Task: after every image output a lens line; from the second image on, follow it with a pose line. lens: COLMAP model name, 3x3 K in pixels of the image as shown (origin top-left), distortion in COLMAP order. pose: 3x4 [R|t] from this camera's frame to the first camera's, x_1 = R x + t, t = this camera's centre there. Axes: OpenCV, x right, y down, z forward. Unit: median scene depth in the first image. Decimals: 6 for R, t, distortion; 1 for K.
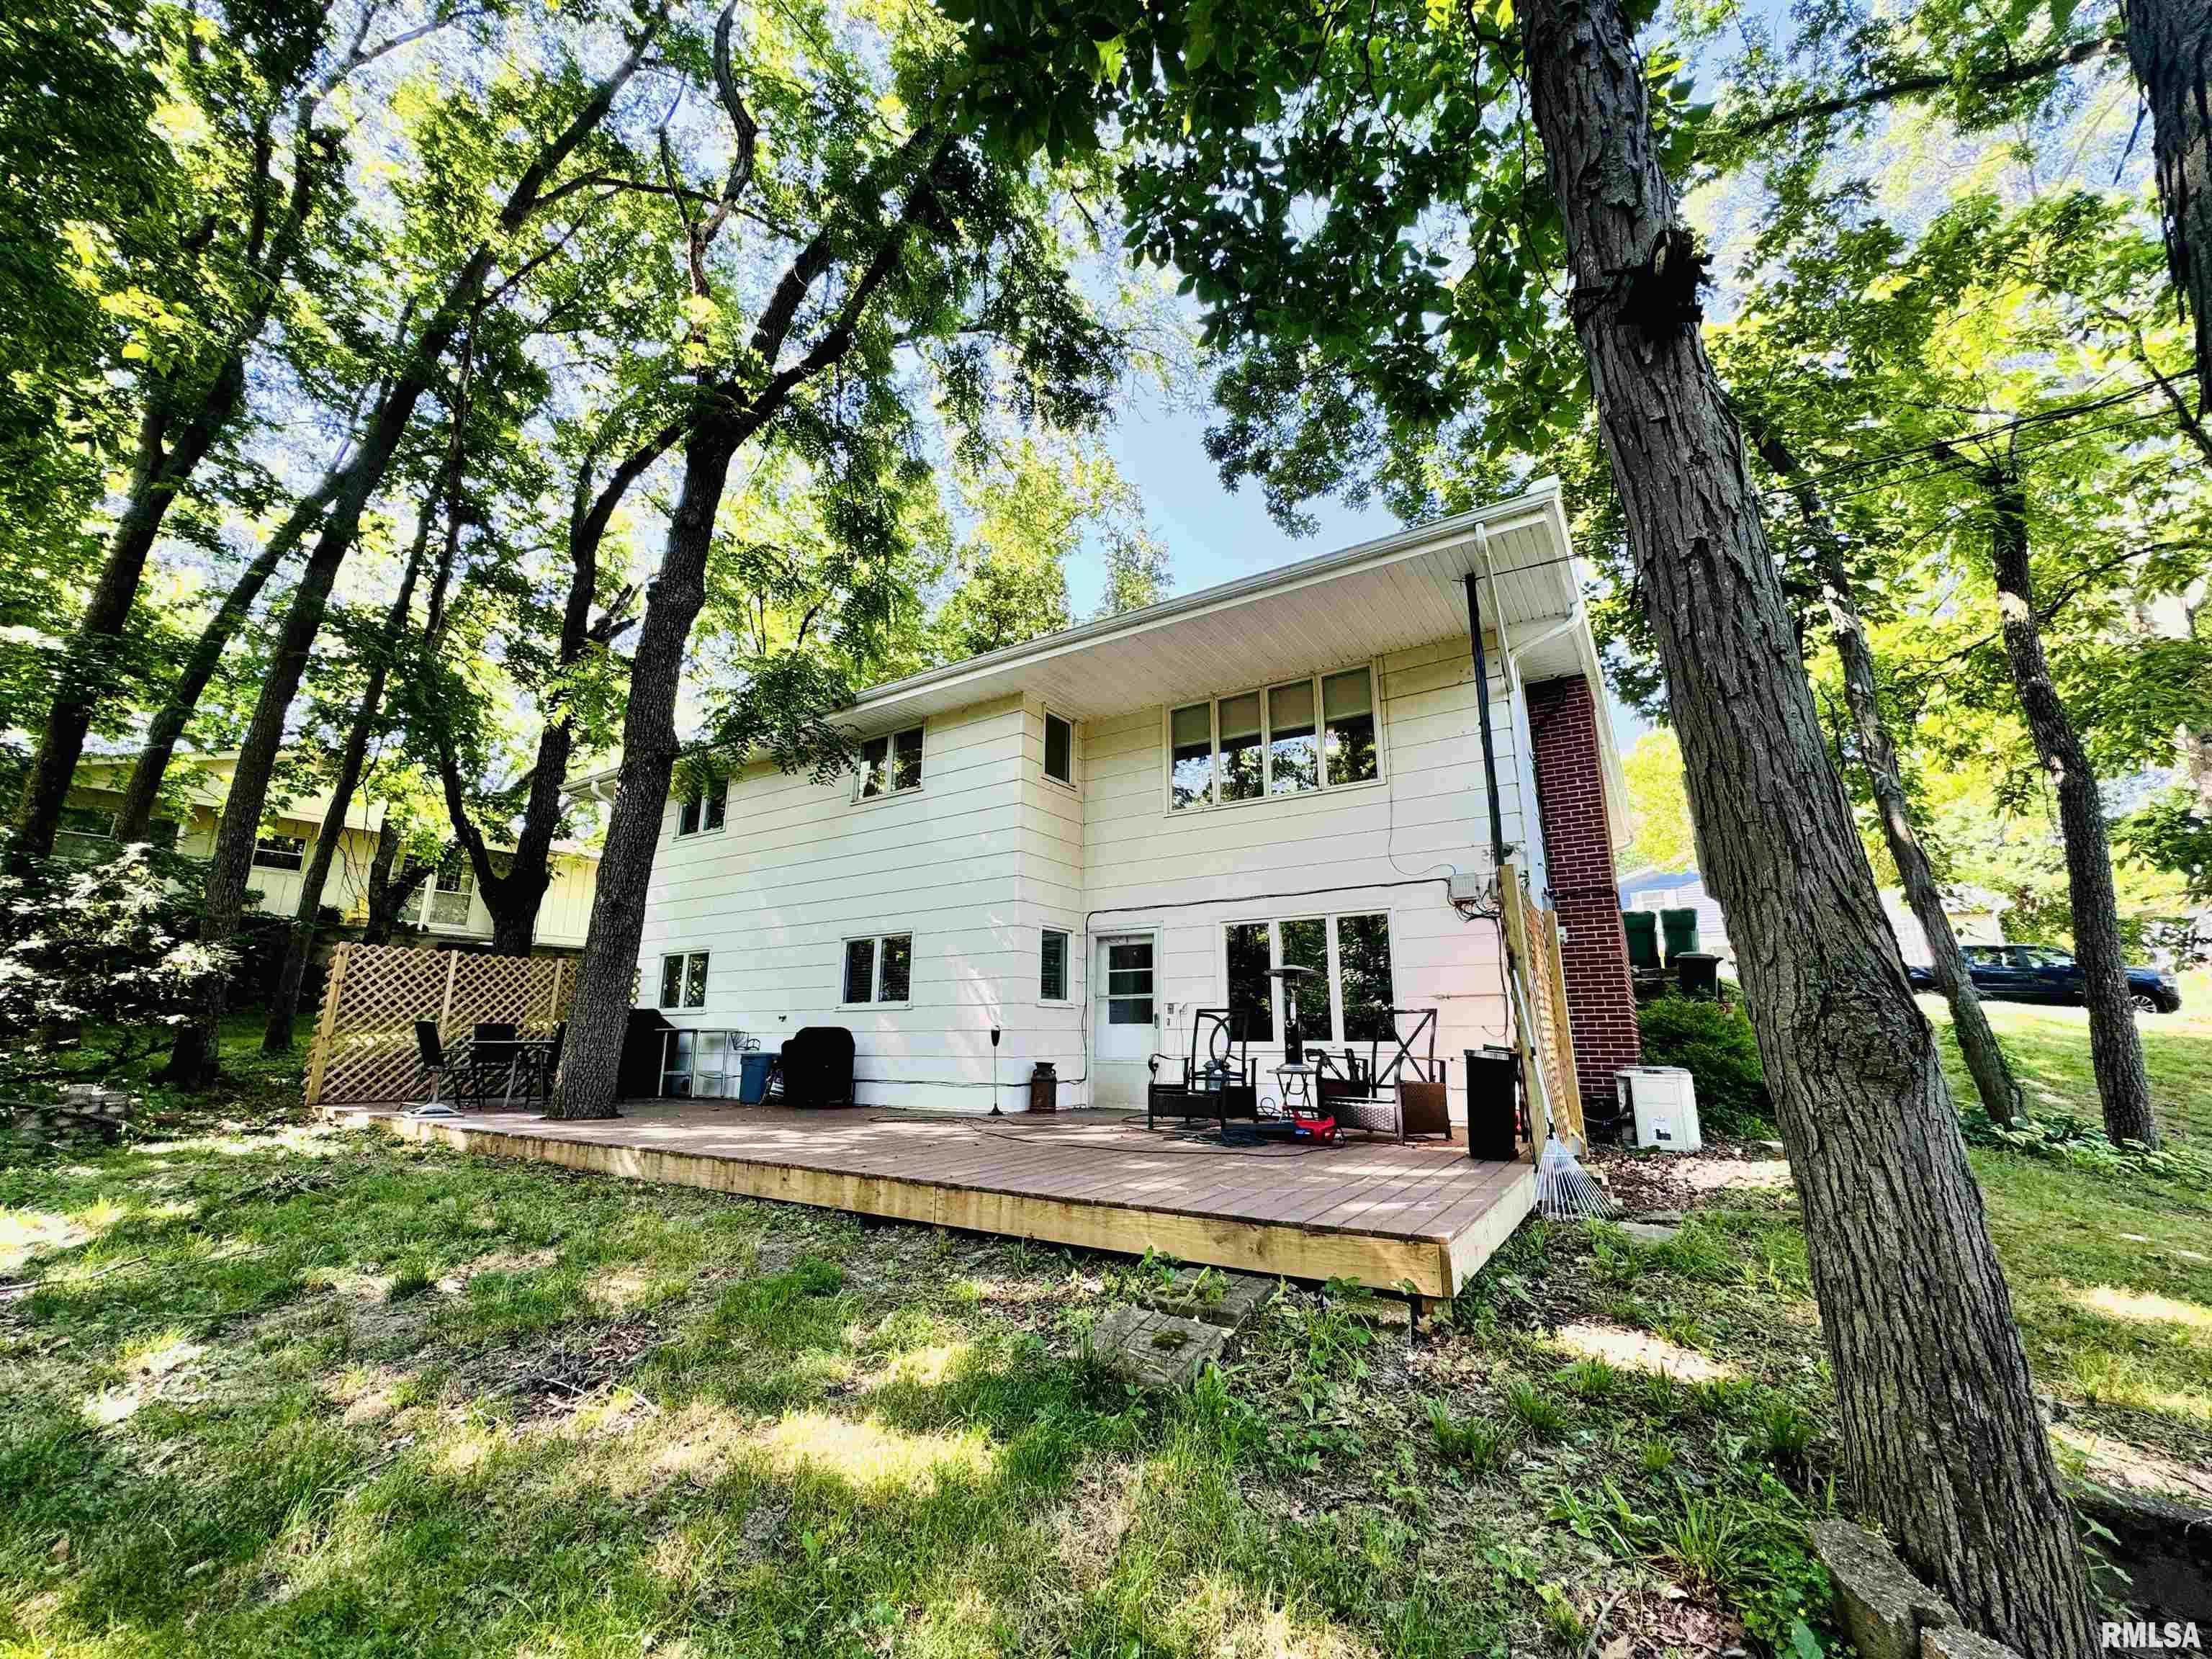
lens RADIAL K [[882.7, 0, 1103.7], [0, 882.7, 817.5], [0, 0, 1]] dist [-0.000225, -0.000643]
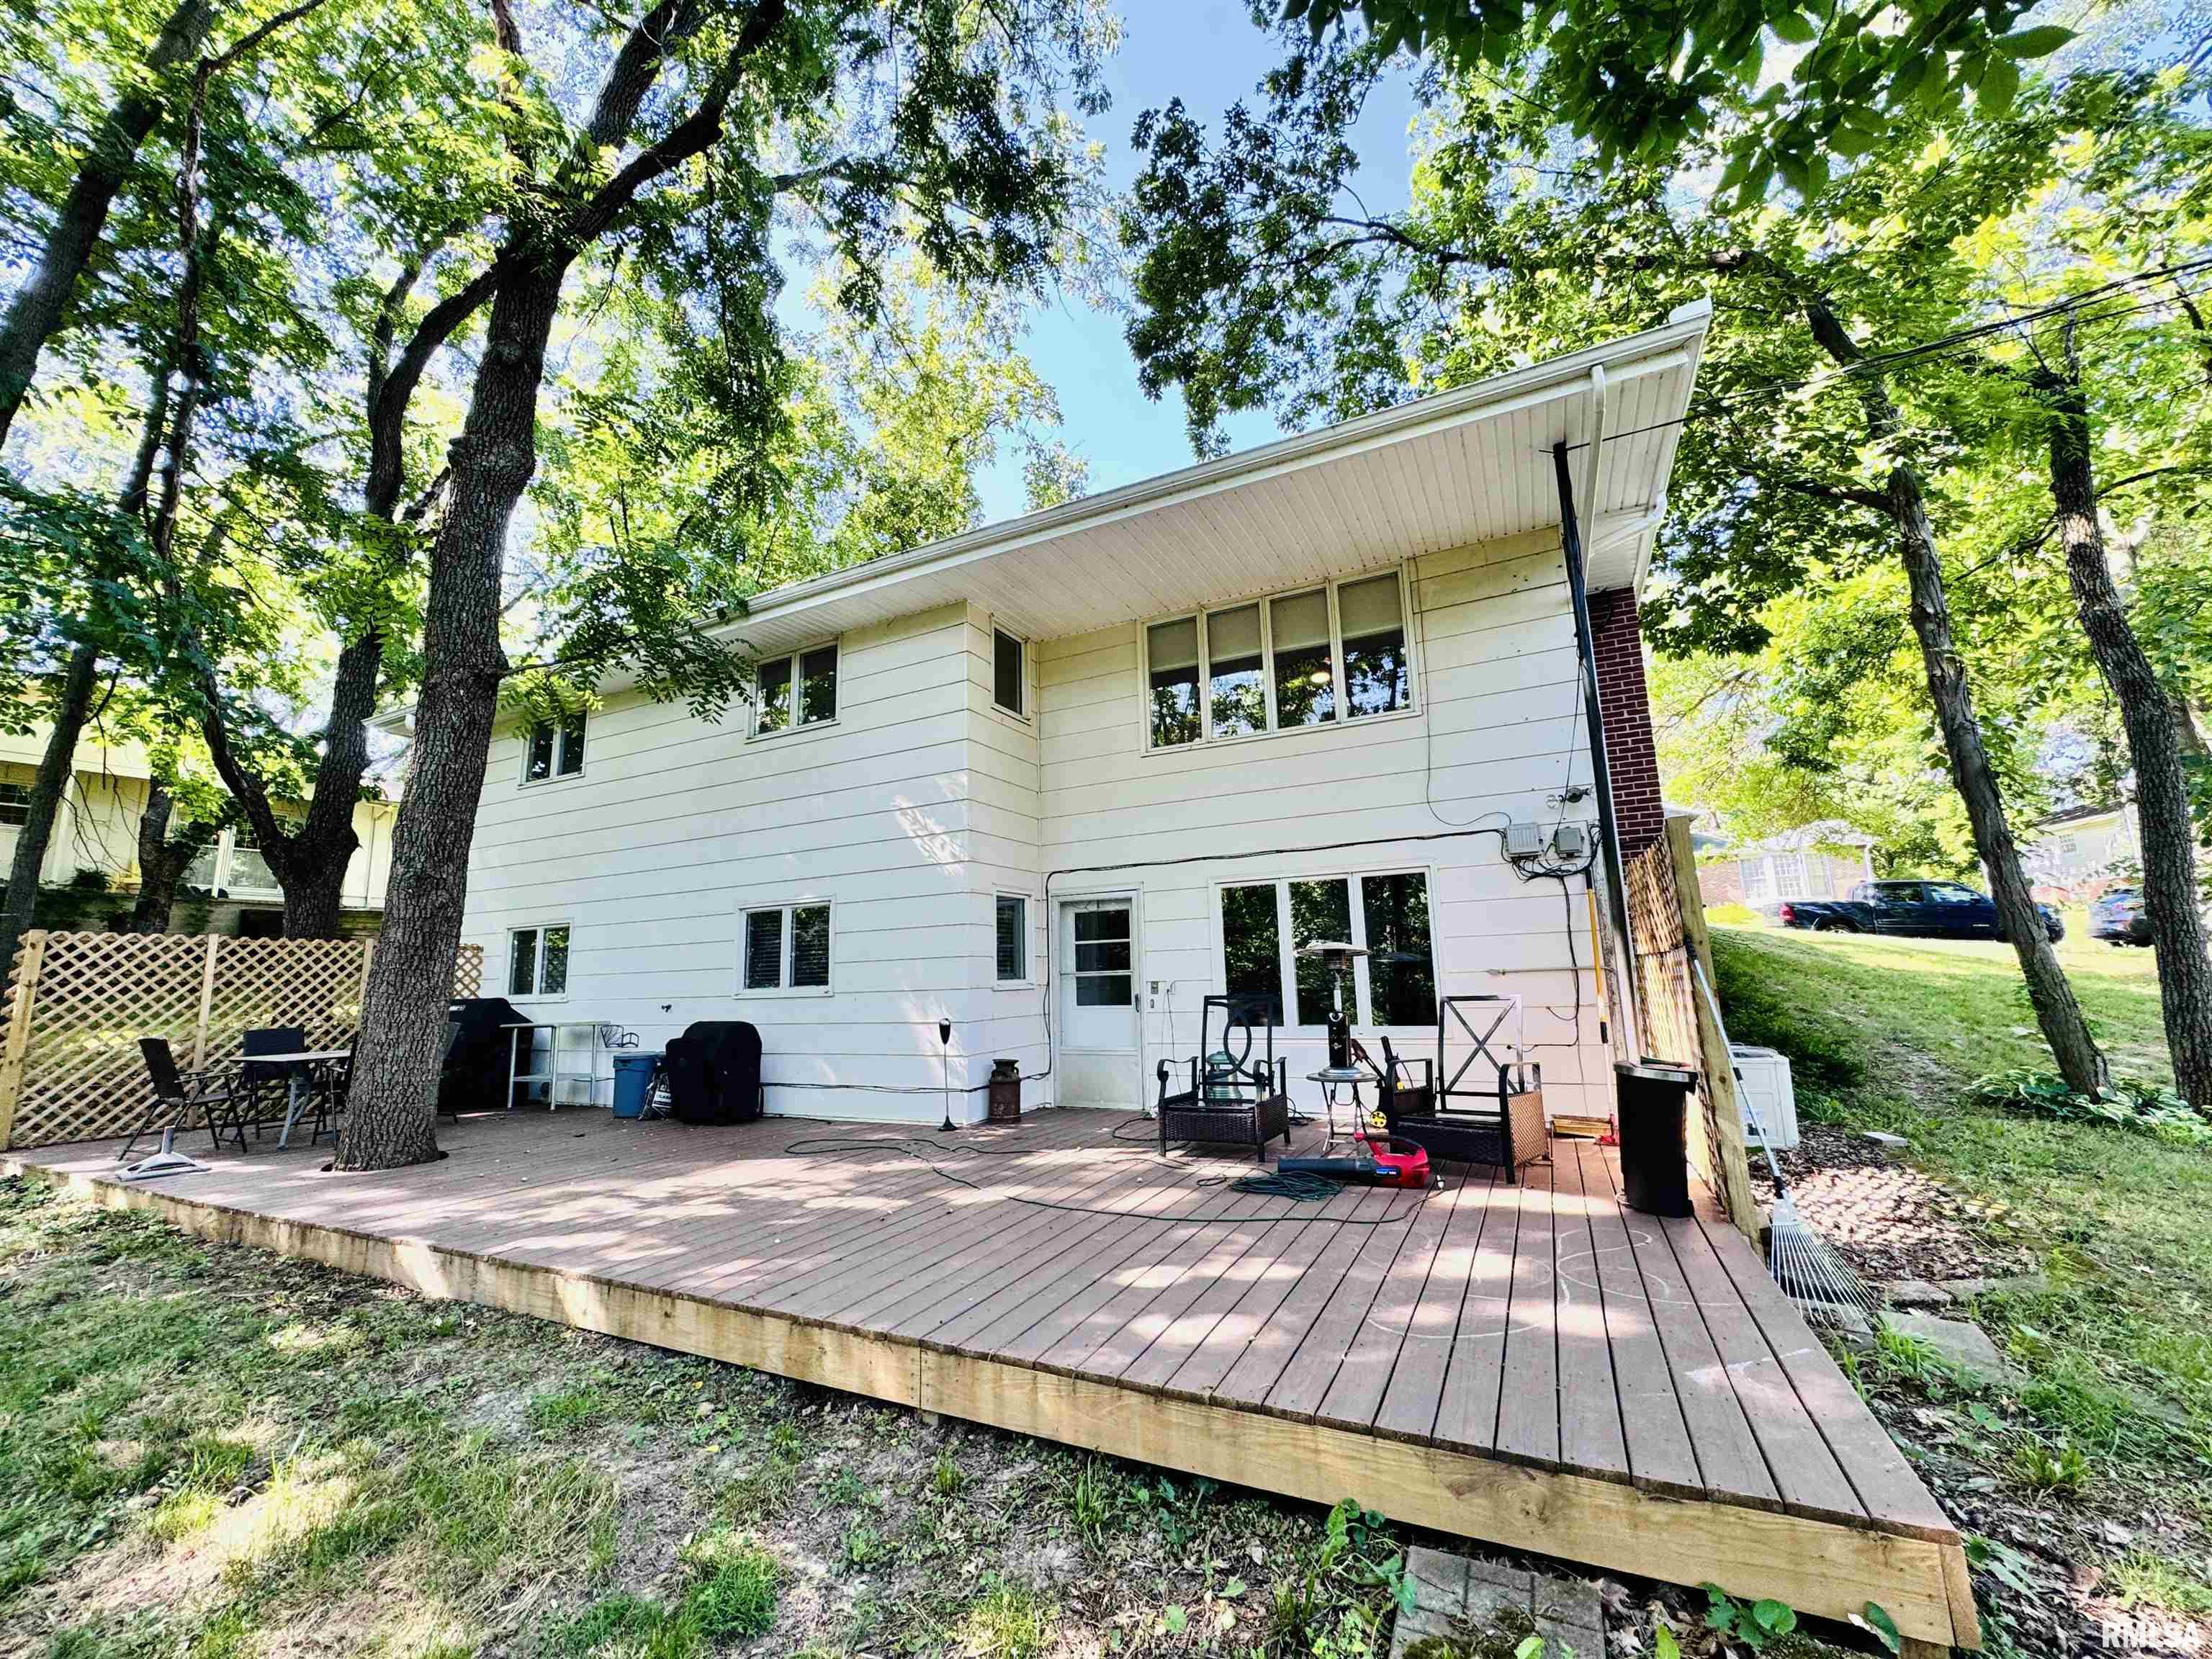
lens RADIAL K [[882.7, 0, 1109.7], [0, 882.7, 833.5], [0, 0, 1]] dist [-0.000225, -0.000643]
pose [[0.993240, -0.012460, 0.115411, -0.055608], [0.002860, 0.996547, 0.082979, 0.002261], [-0.116047, -0.082088, 0.989846, 0.177882]]
